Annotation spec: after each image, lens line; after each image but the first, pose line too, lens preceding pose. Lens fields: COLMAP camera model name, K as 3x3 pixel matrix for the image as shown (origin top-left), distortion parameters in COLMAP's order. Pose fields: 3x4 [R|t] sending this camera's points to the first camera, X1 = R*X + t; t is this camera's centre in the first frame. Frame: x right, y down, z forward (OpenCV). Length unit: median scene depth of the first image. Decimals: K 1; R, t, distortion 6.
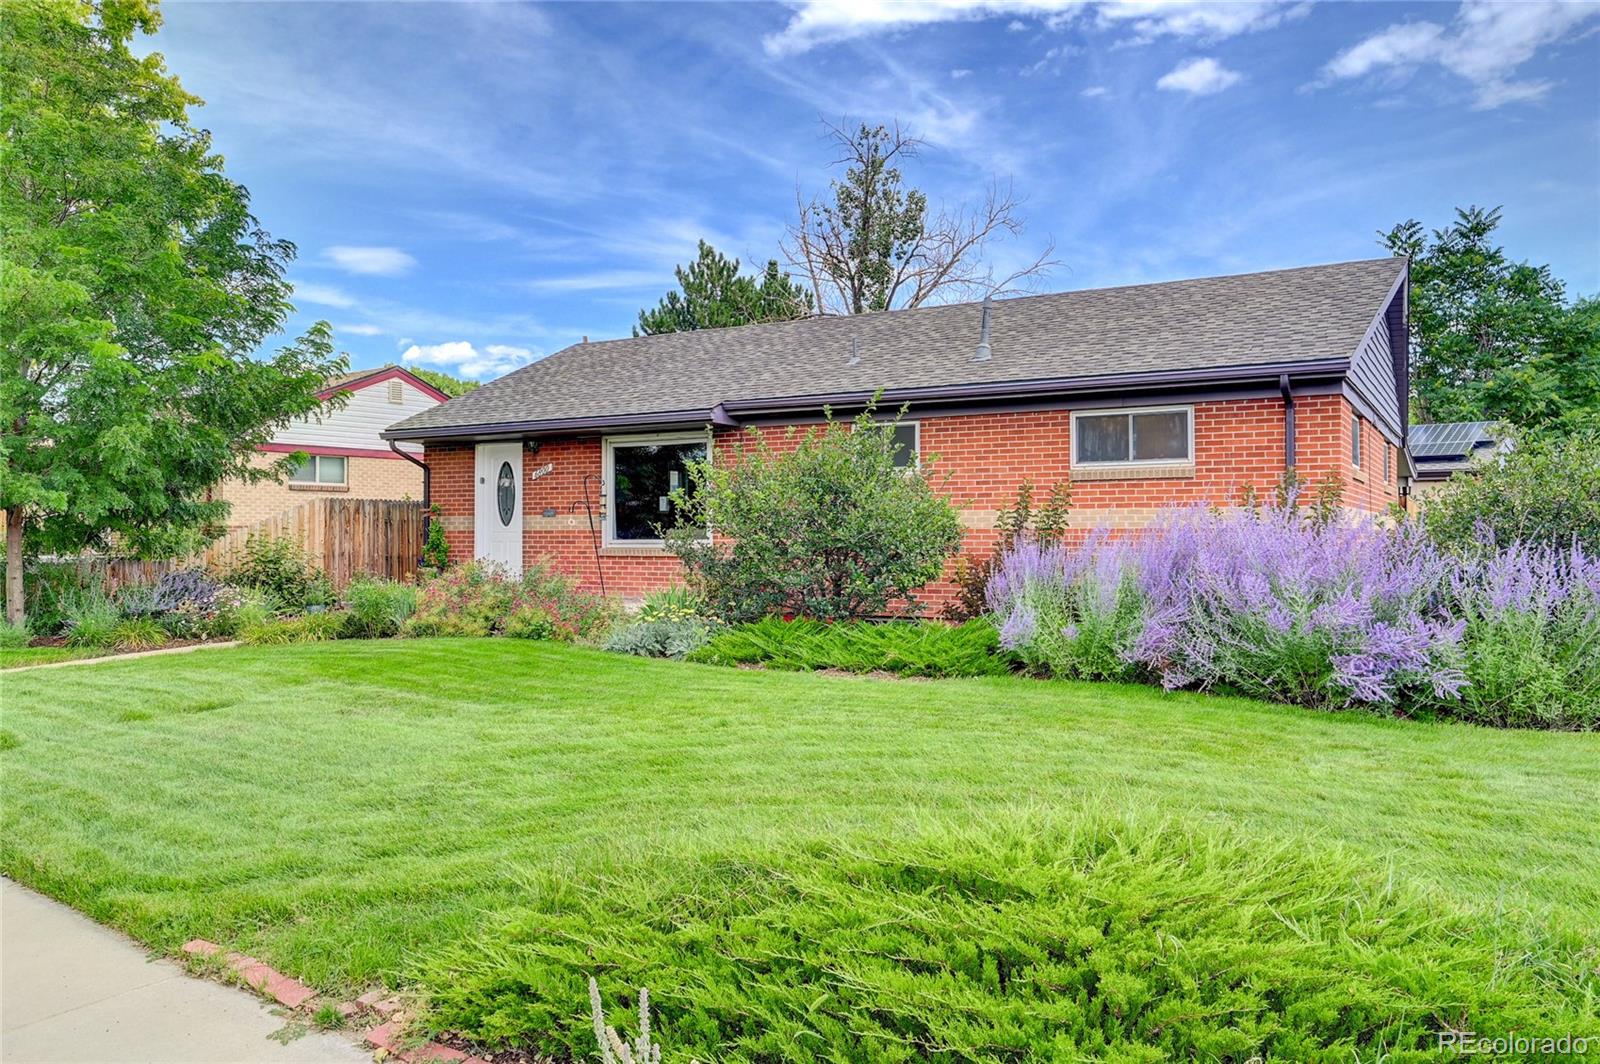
lens RADIAL K [[1173.4, 0, 796.3], [0, 1173.4, 530.7], [0, 0, 1]] dist [0.006574, -0.014127]
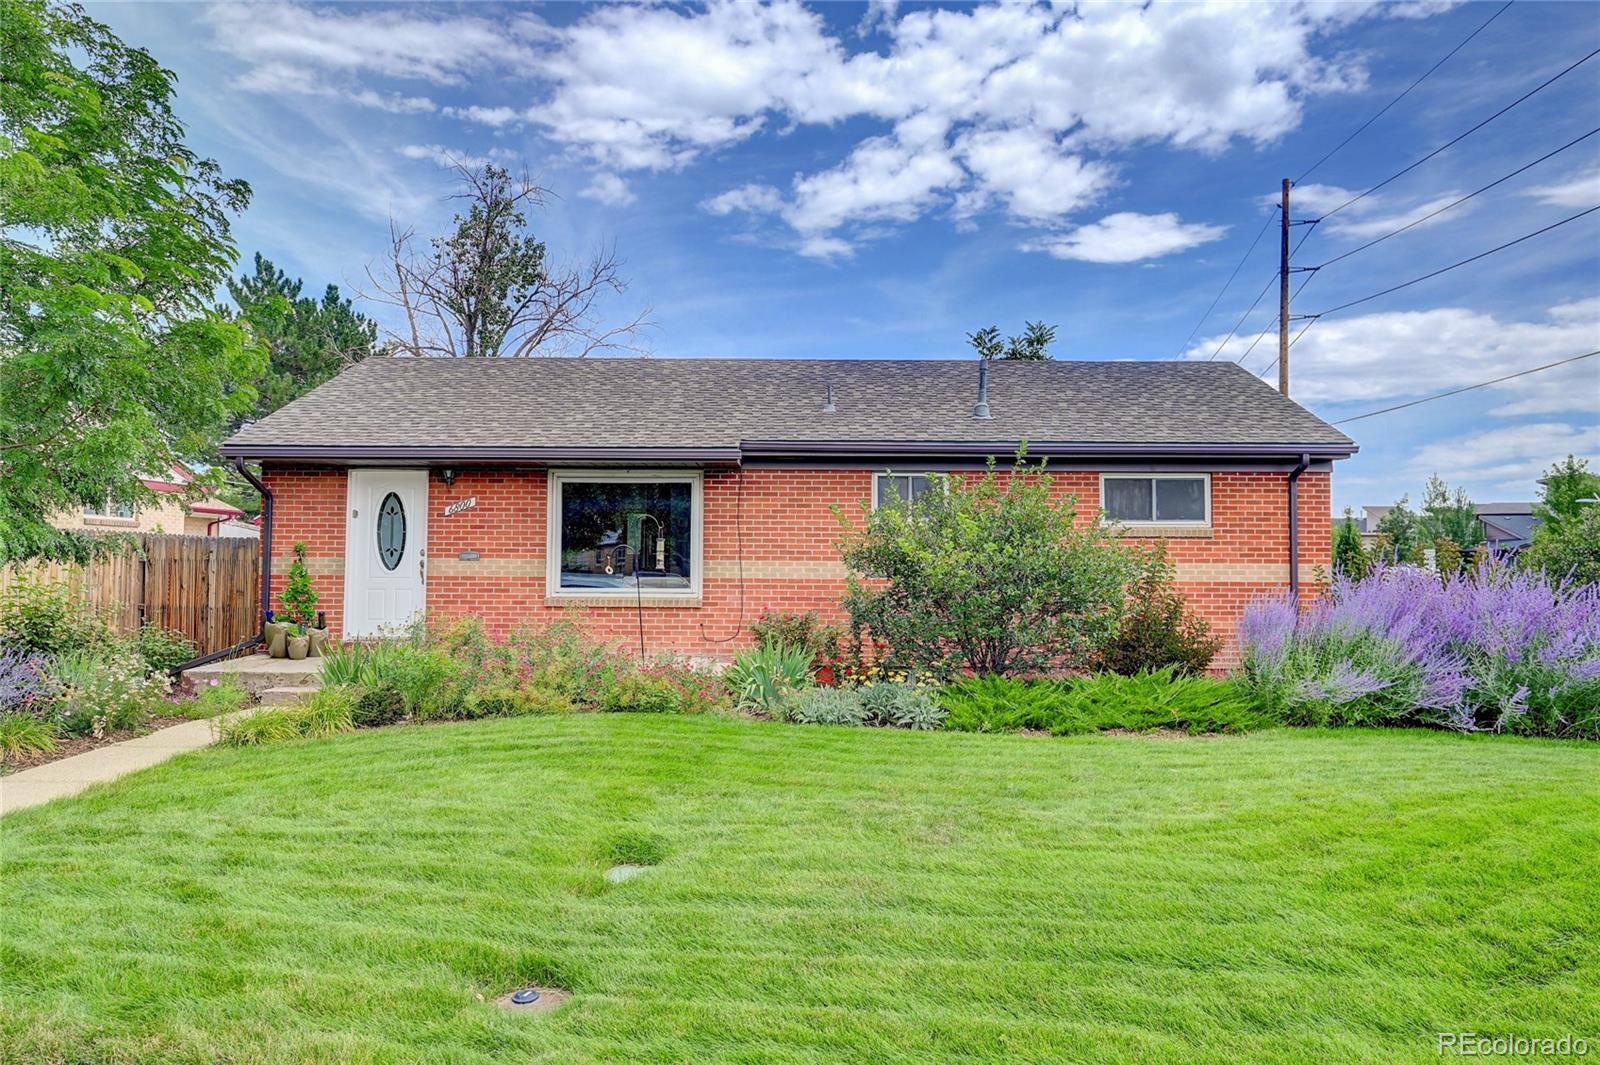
lens RADIAL K [[1066.8, 0, 796.4], [0, 1066.8, 532.6], [0, 0, 1]] dist [-0.004002, 0.004609]
pose [[0.870903, 0.025118, 0.490813, -0.280888], [-0.009497, 0.999367, -0.034293, -0.005634], [-0.491363, 0.025204, 0.870590, 0.158438]]
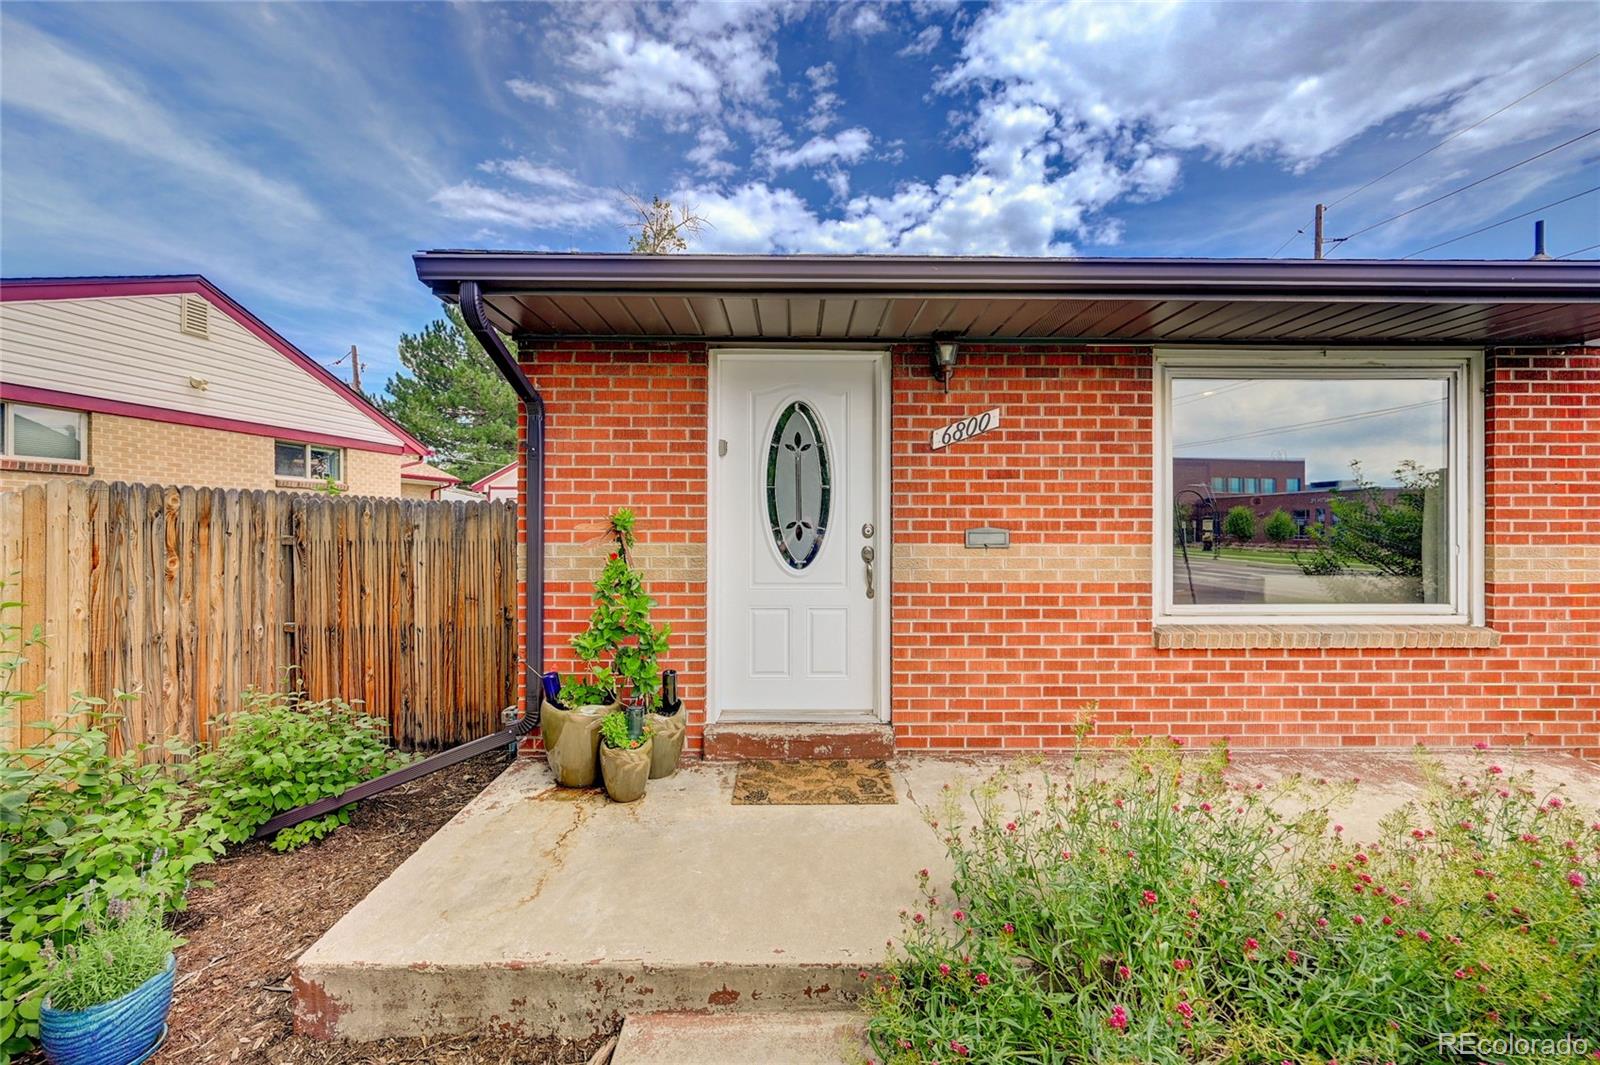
lens RADIAL K [[634.4, 0, 809.5], [0, 634.4, 524.7], [0, 0, 1]] dist [0.002210, -0.001290]
pose [[0.858510, -0.000309, 0.512797, -0.268958], [-0.004173, 0.999963, 0.007588, -0.015211], [-0.512780, -0.008654, 0.858476, 0.625356]]
